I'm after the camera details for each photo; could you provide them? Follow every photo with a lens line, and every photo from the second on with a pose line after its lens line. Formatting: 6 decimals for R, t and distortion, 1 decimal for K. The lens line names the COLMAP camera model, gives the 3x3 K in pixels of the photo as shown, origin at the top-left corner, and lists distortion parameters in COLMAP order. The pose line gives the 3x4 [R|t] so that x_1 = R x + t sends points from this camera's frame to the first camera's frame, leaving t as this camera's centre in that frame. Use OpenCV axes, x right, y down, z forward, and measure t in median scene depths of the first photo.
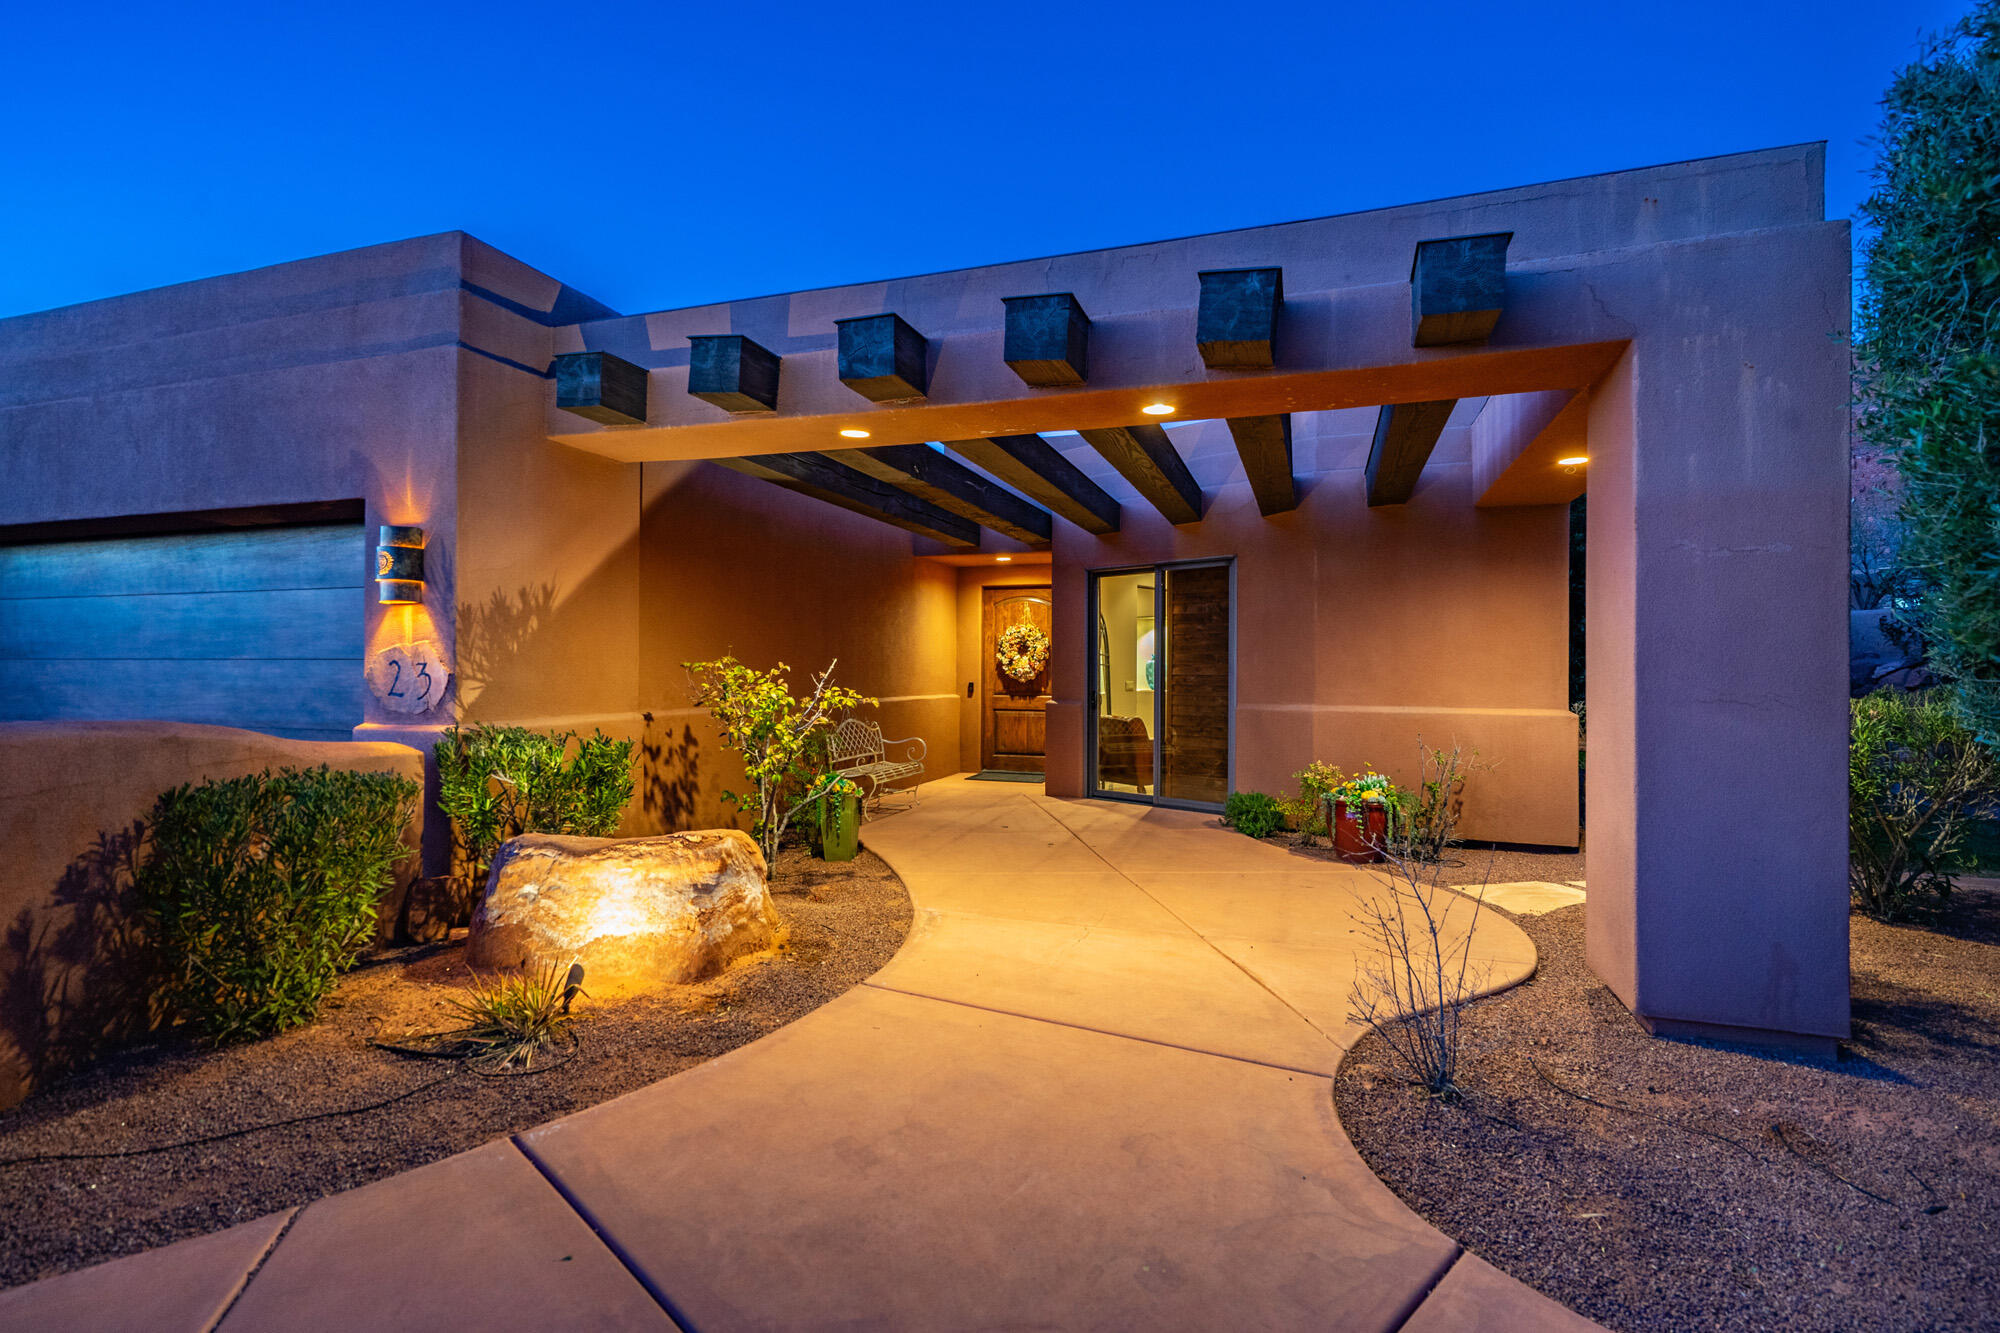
lens RADIAL K [[915.6, 0, 1000.0], [0, 915.6, 666.5], [0, 0, 1]] dist [-0.000704, 0.000002]
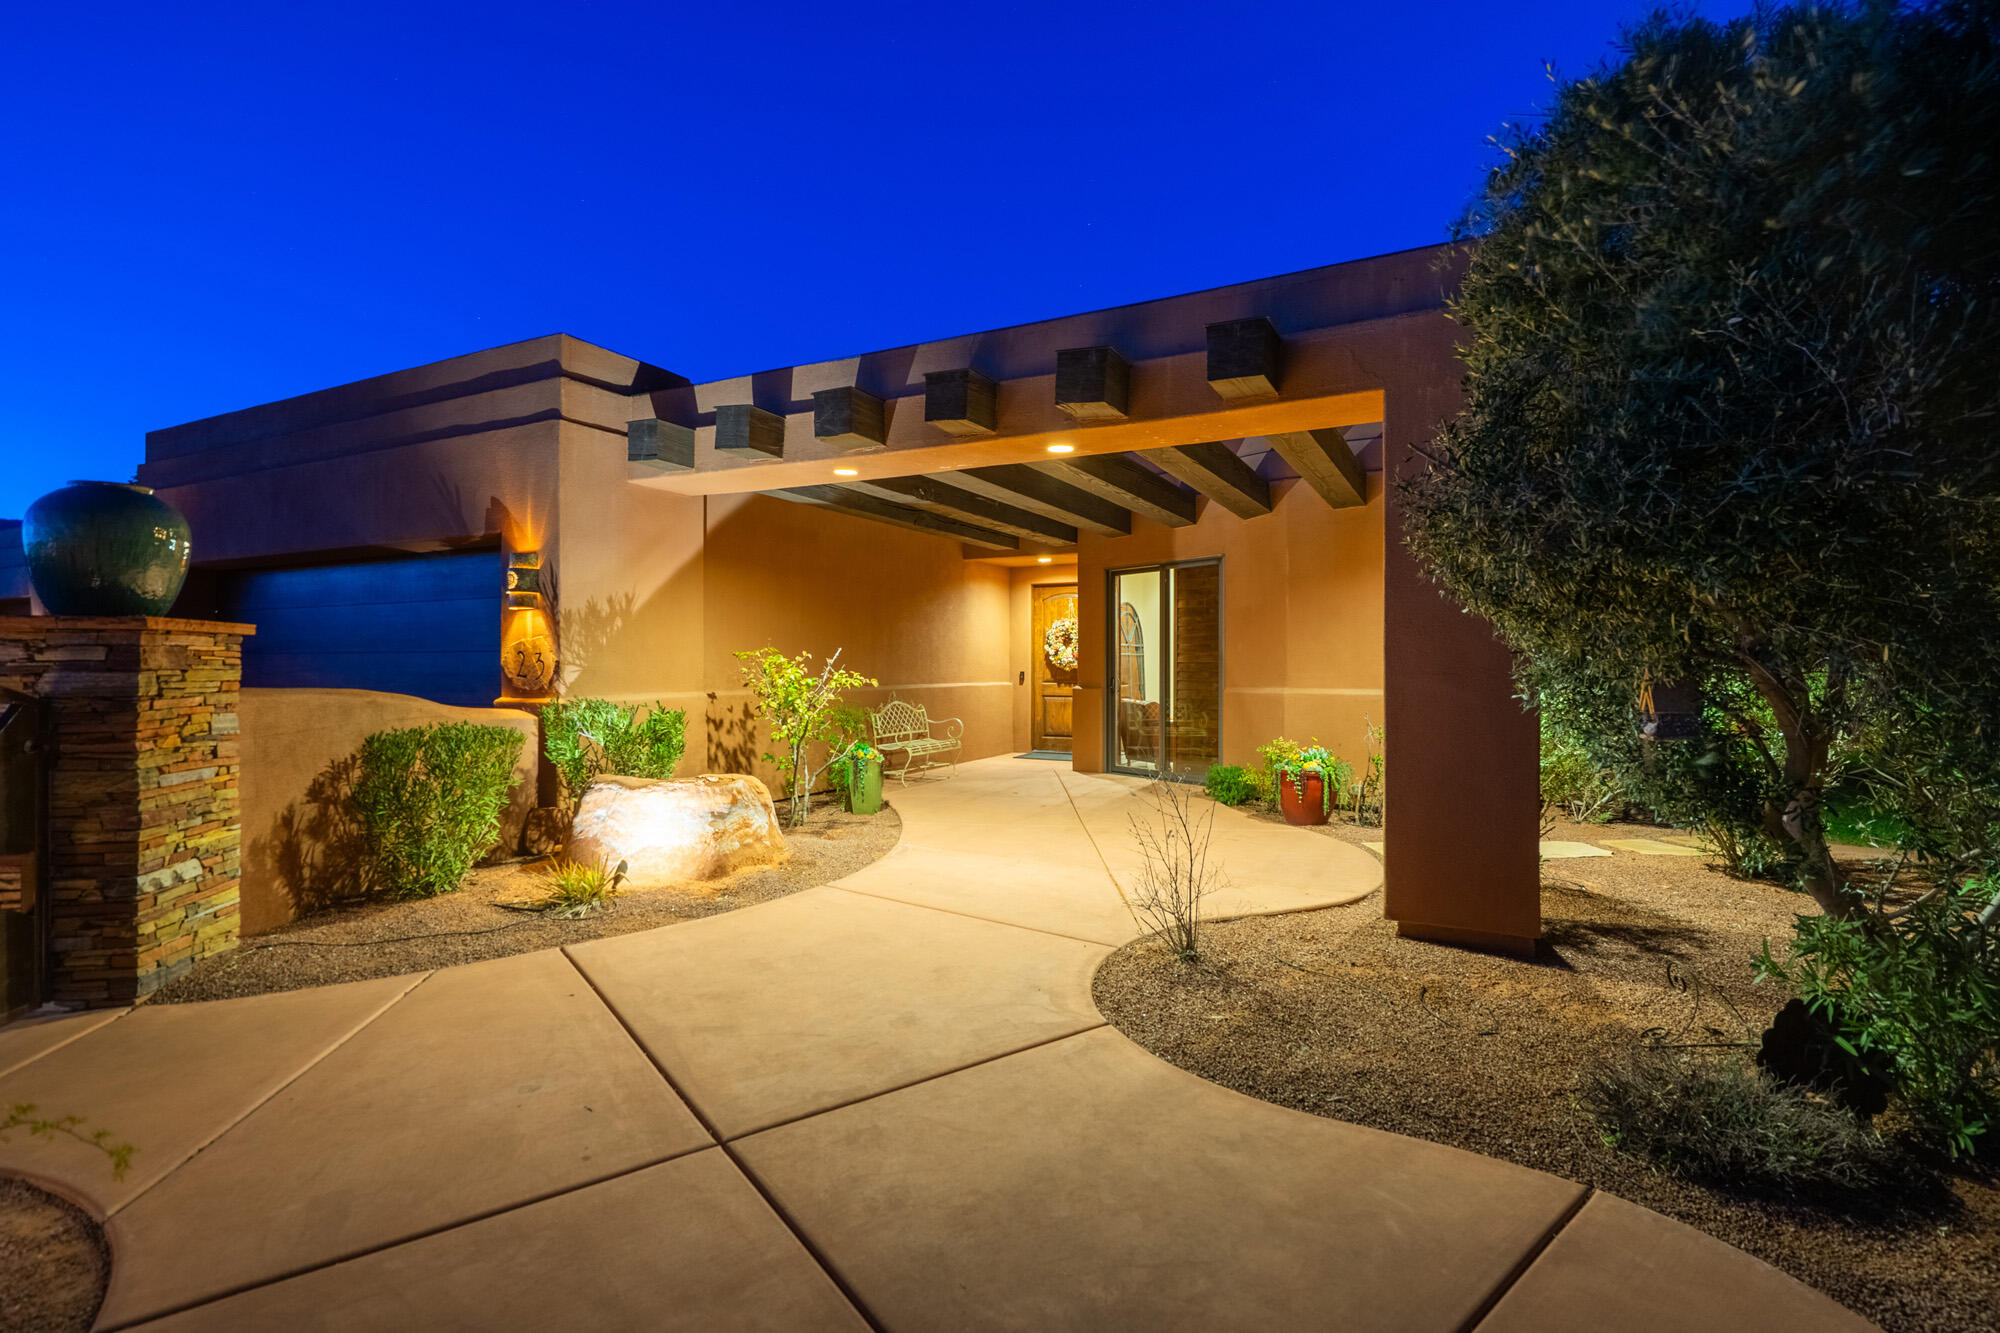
lens RADIAL K [[930.0, 0, 1000.6], [0, 930.0, 665.8], [0, 0, 1]] dist [-0.002358, 0.000108]
pose [[0.987885, -0.003766, -0.155139, 0.284566], [0.004504, 0.999980, 0.004402, 0.013723], [0.155120, -0.005047, 0.987883, -0.282211]]
